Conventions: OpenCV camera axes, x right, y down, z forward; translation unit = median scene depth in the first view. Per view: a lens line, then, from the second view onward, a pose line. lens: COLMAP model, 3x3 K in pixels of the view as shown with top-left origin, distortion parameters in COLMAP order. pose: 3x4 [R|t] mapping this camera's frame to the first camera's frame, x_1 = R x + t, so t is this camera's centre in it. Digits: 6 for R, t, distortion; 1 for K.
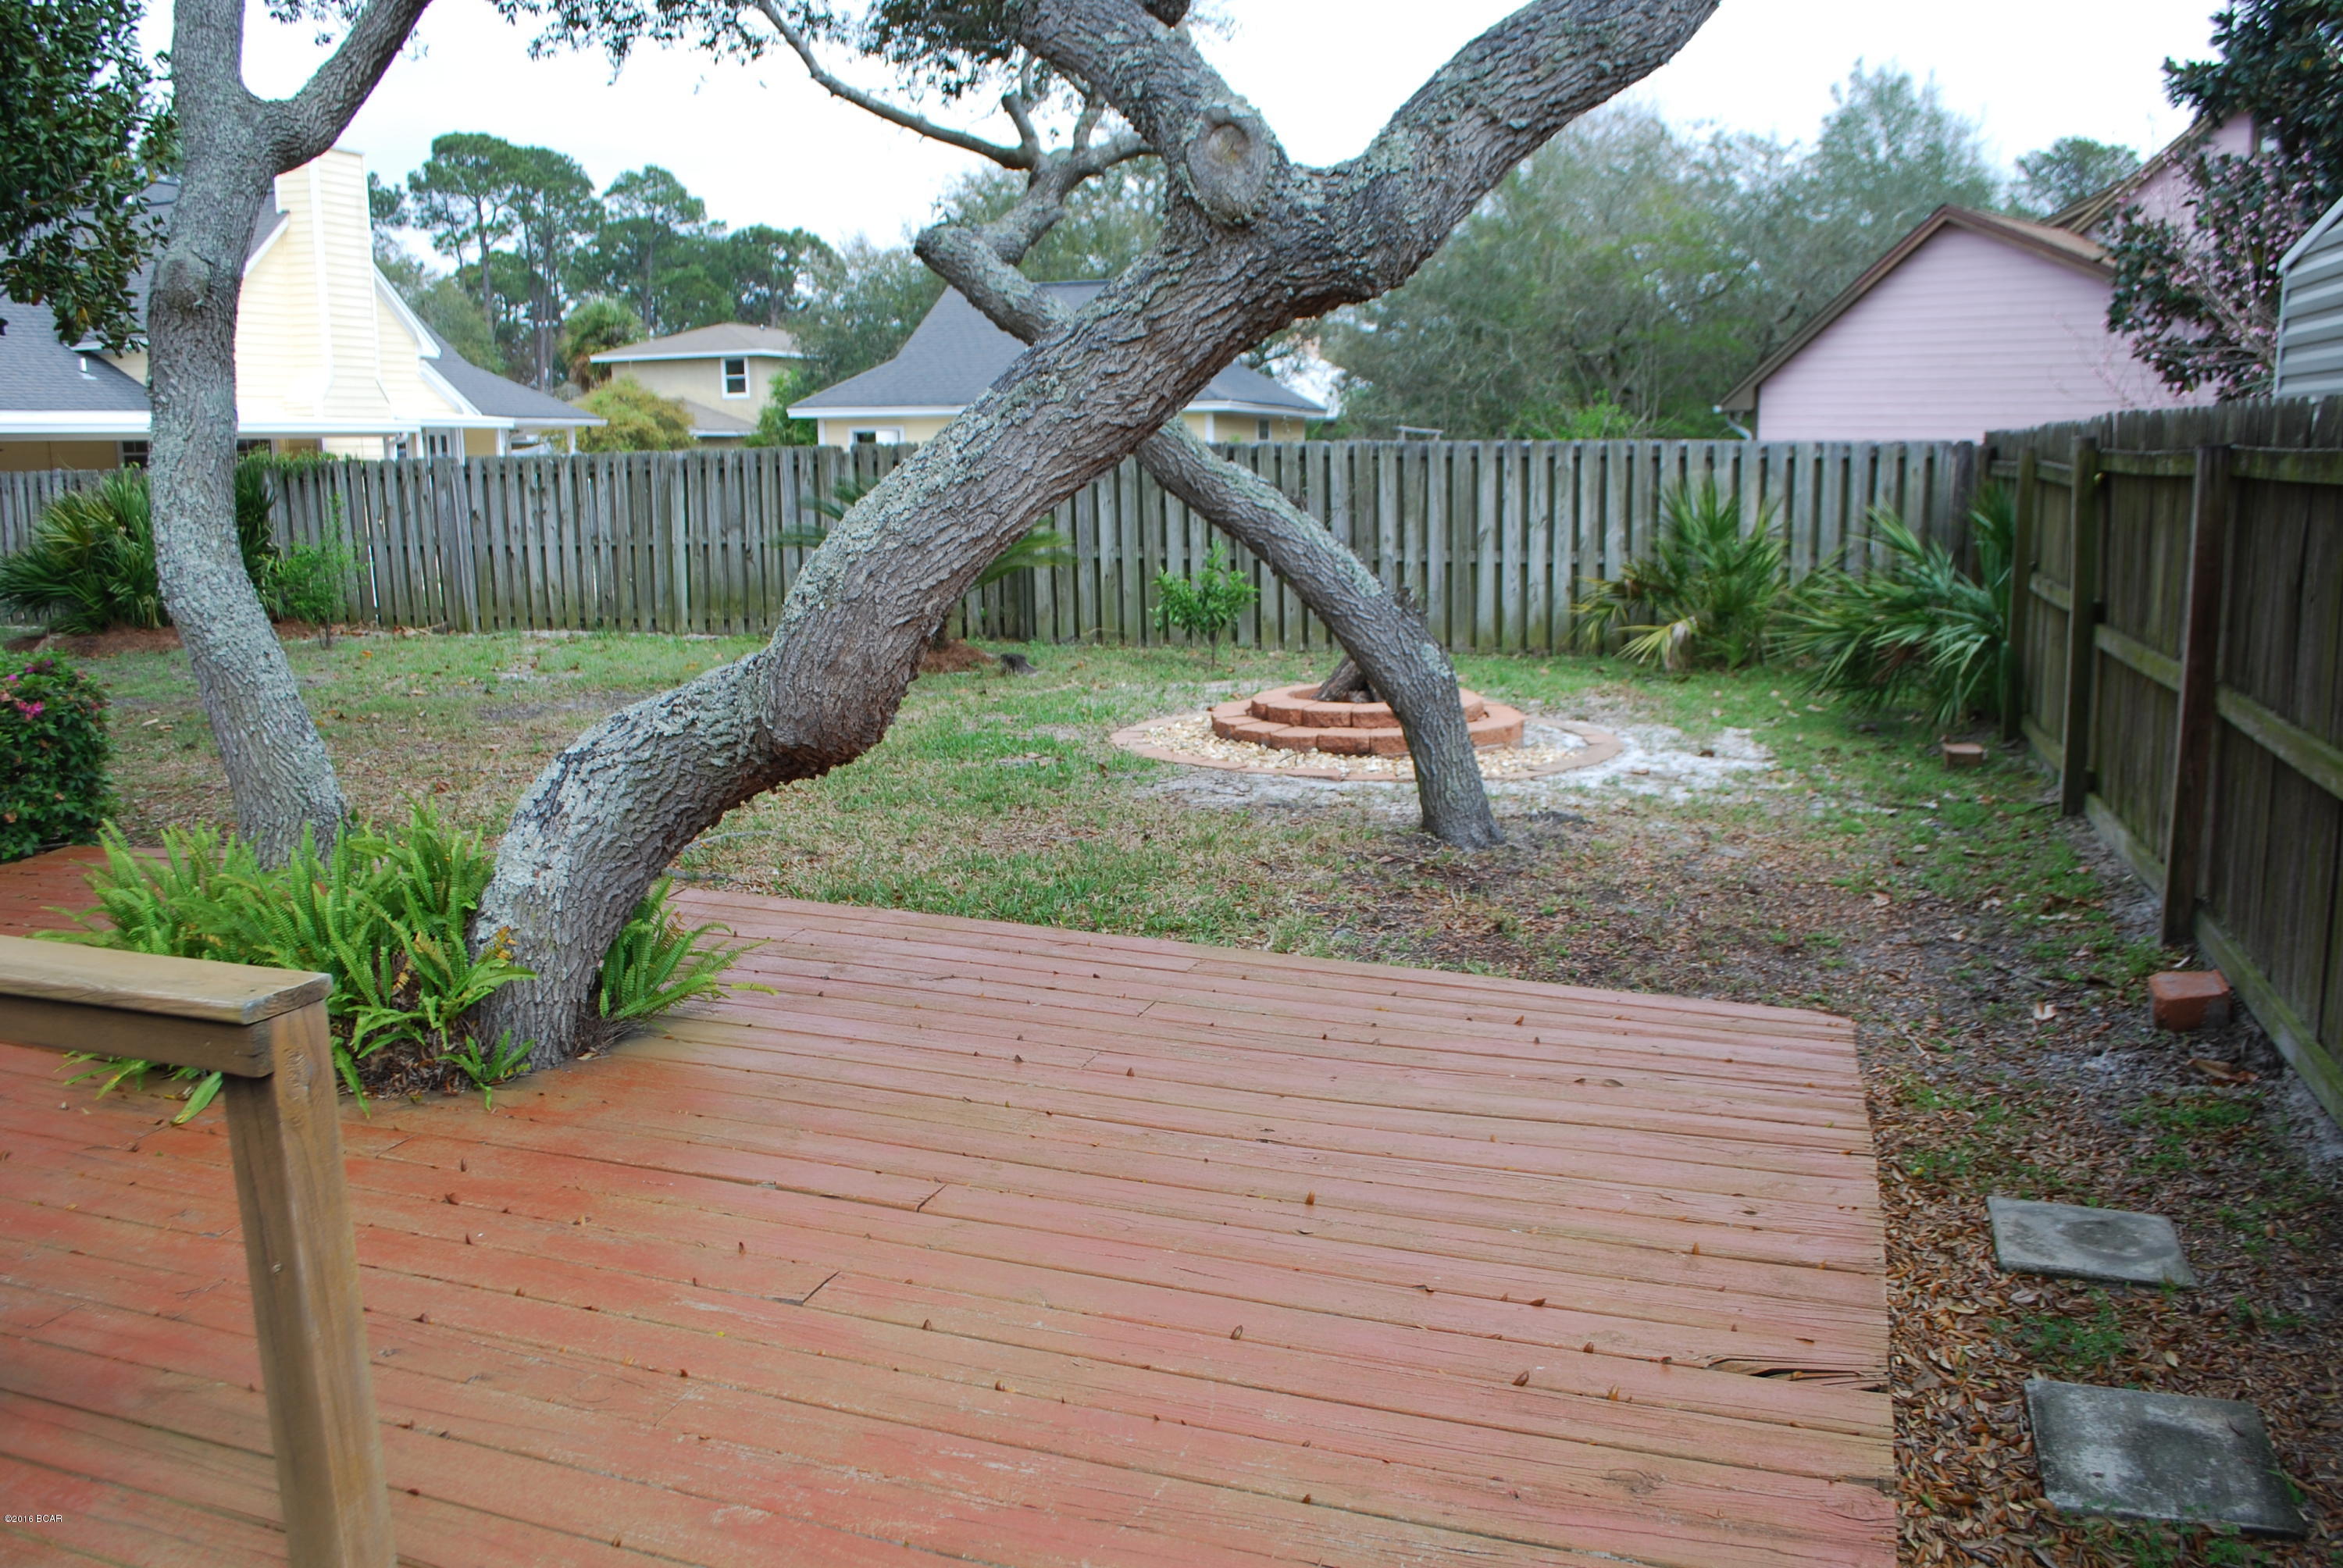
lens RADIAL K [[1861.3, 0, 1189.4], [0, 1861.3, 803.6], [0, 0, 1]] dist [-0.084104, 0.013896]
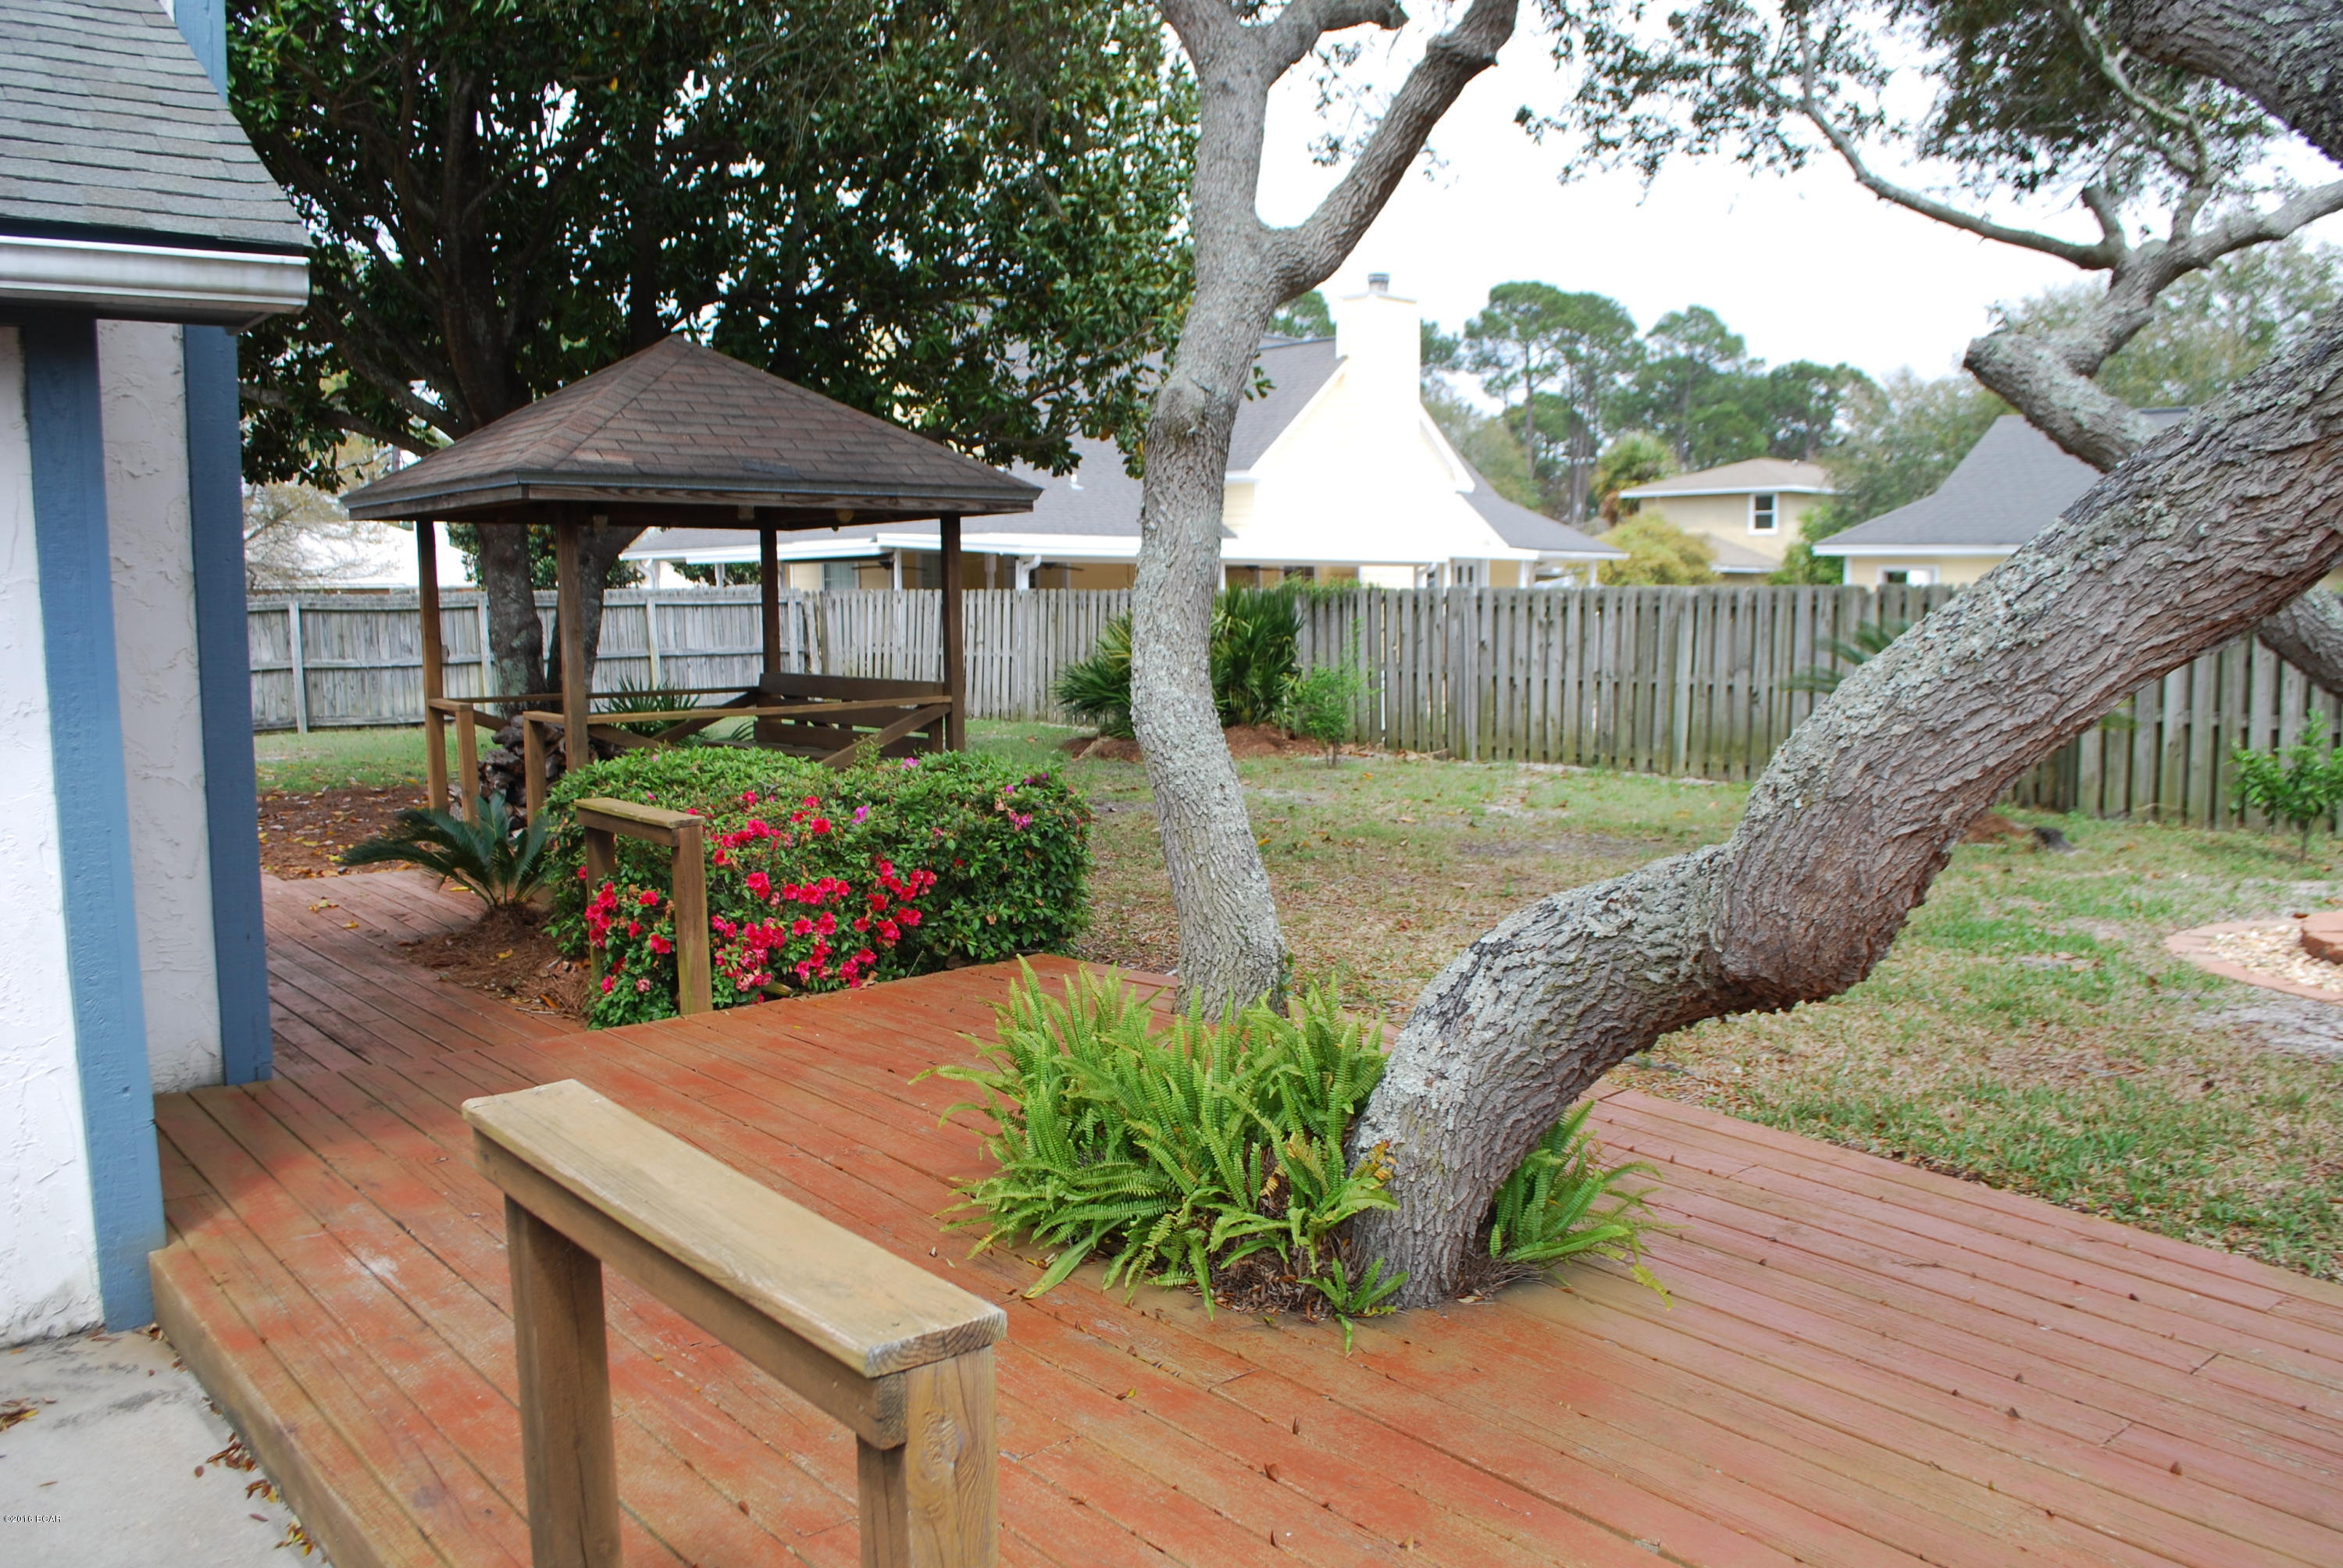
lens RADIAL K [[1861.3, 0, 1171.8], [0, 1861.3, 812.8], [0, 0, 1]] dist [-0.084104, 0.013896]
pose [[0.855689, 0.072026, -0.512453, -0.011268], [-0.106036, 0.993659, -0.037397, -0.016906], [0.506510, 0.086339, 0.857901, 0.080737]]
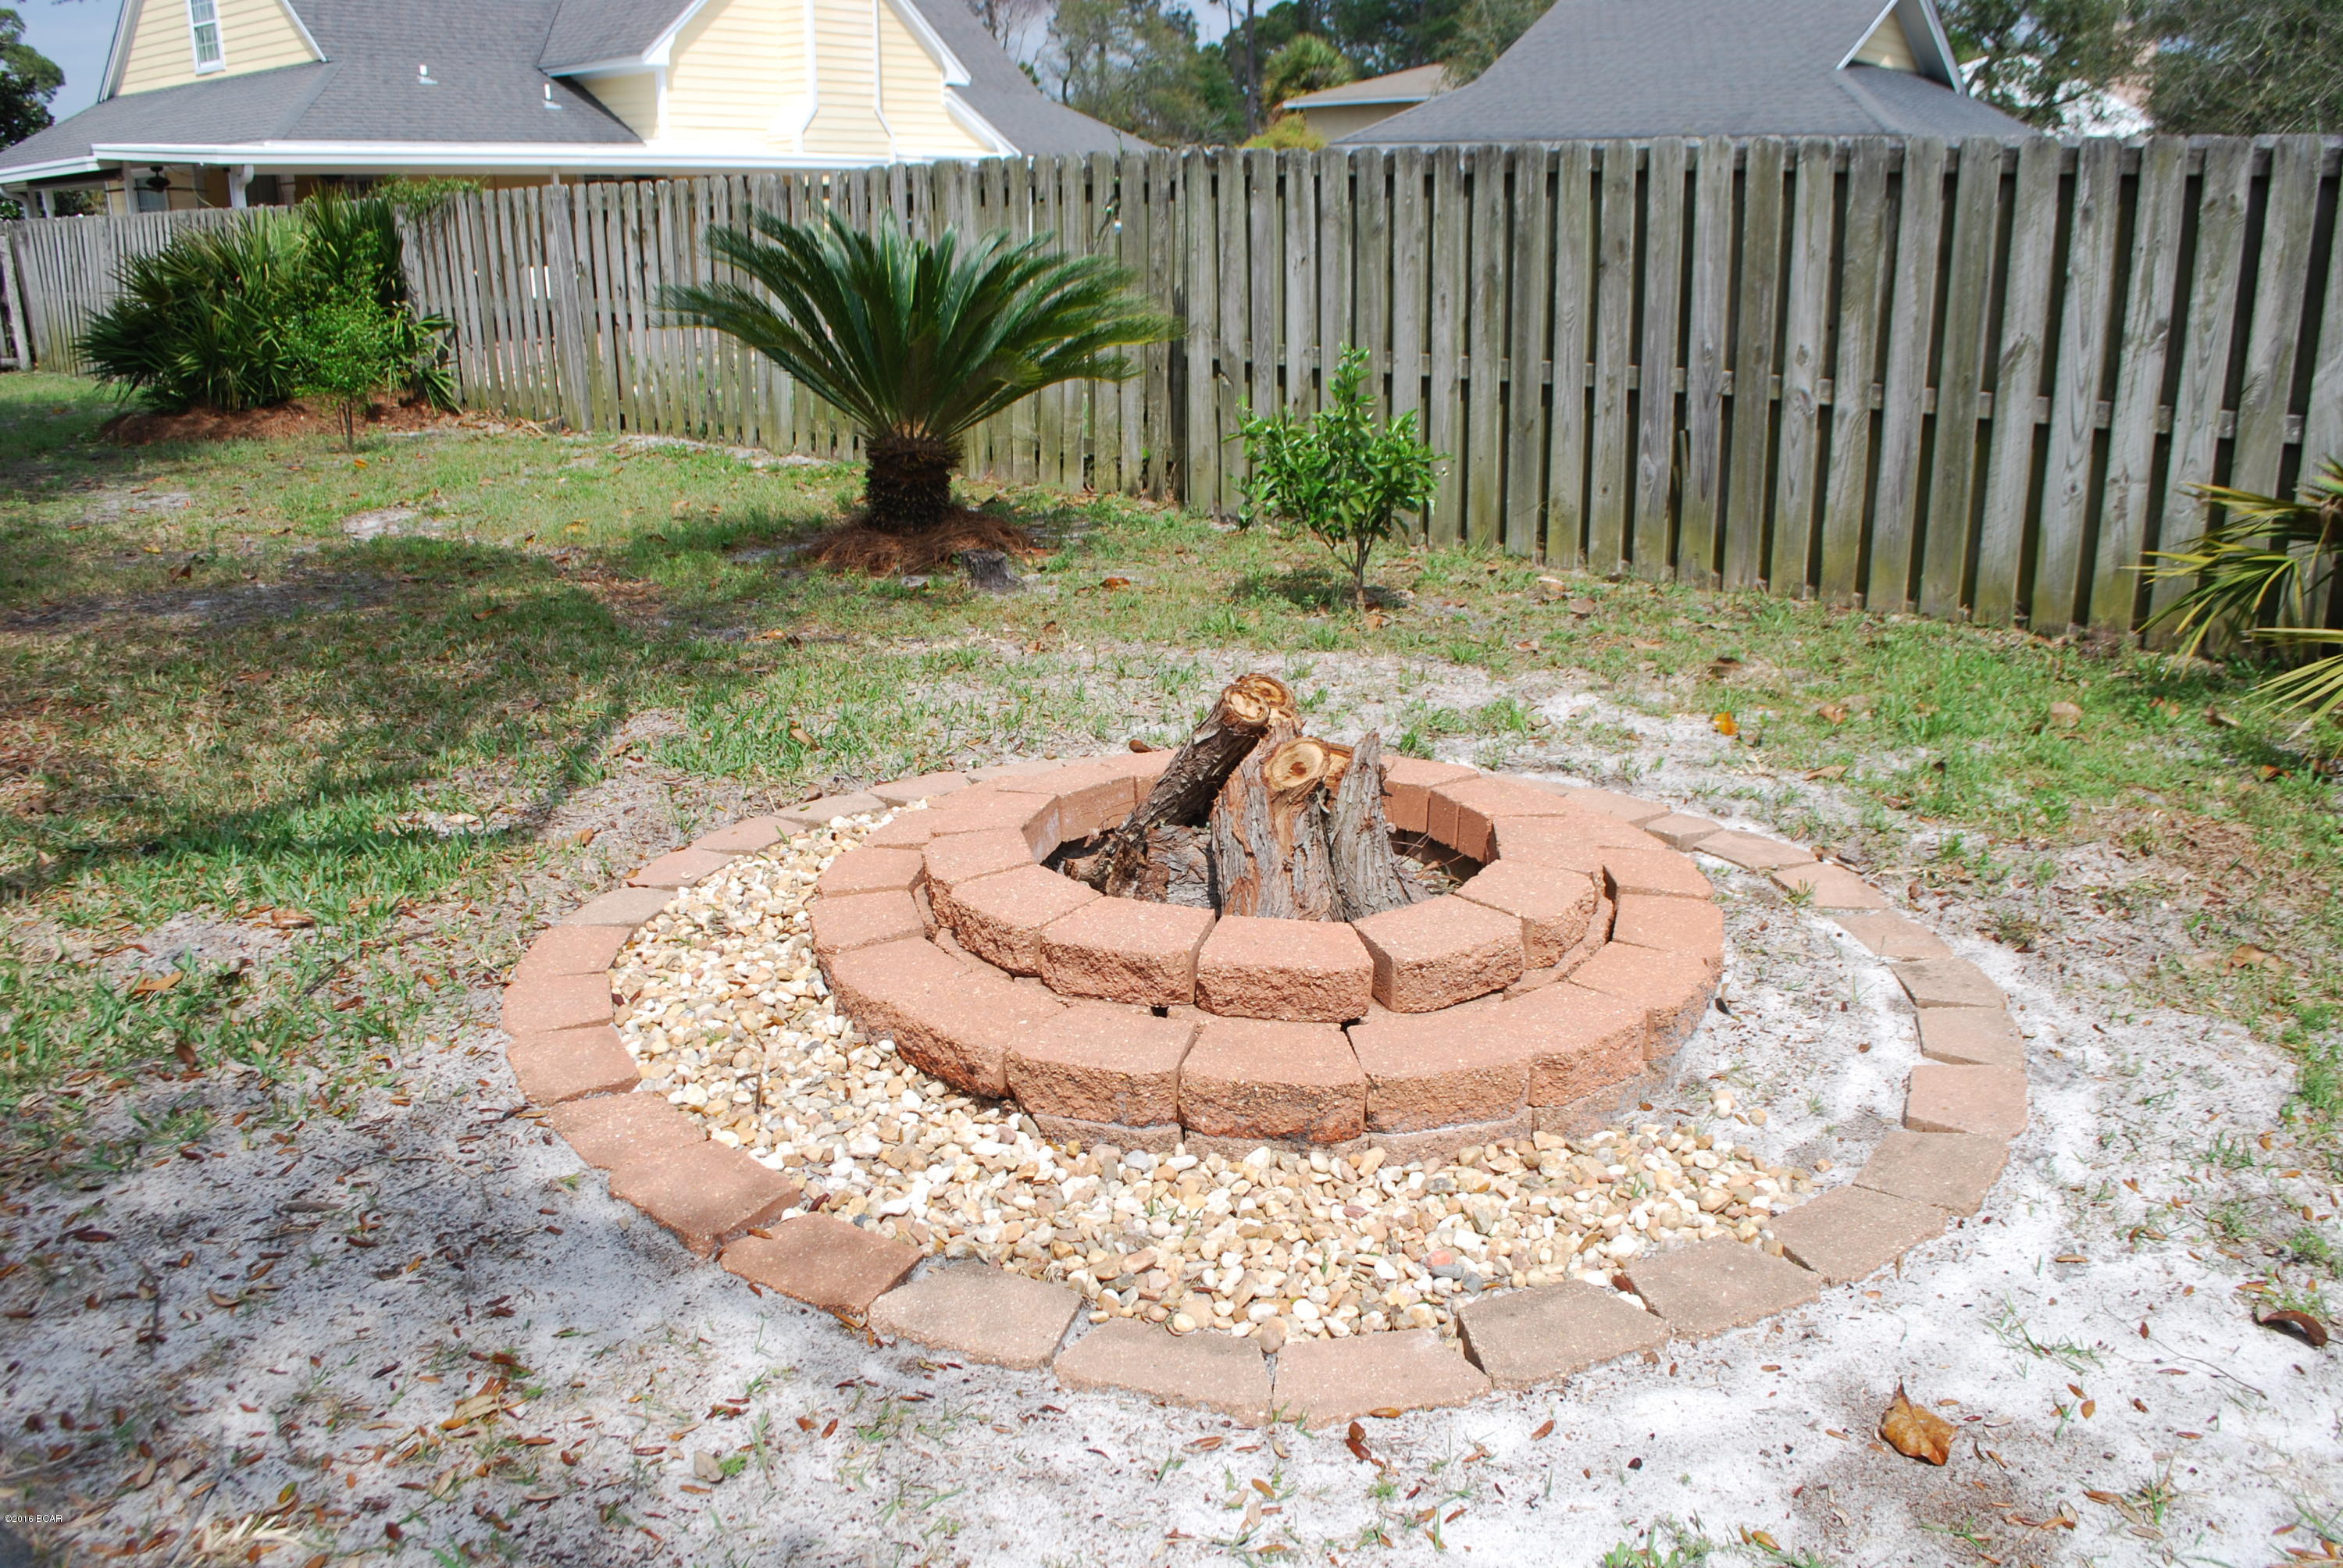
lens RADIAL K [[1861.3, 0, 1171.3], [0, 1861.3, 798.3], [0, 0, 1]] dist [-0.084104, 0.013896]
pose [[0.906310, 0.132242, -0.401391, 0.242262], [-0.084808, 0.987372, 0.133810, -0.121579], [0.414017, -0.087232, 0.906080, 0.761688]]
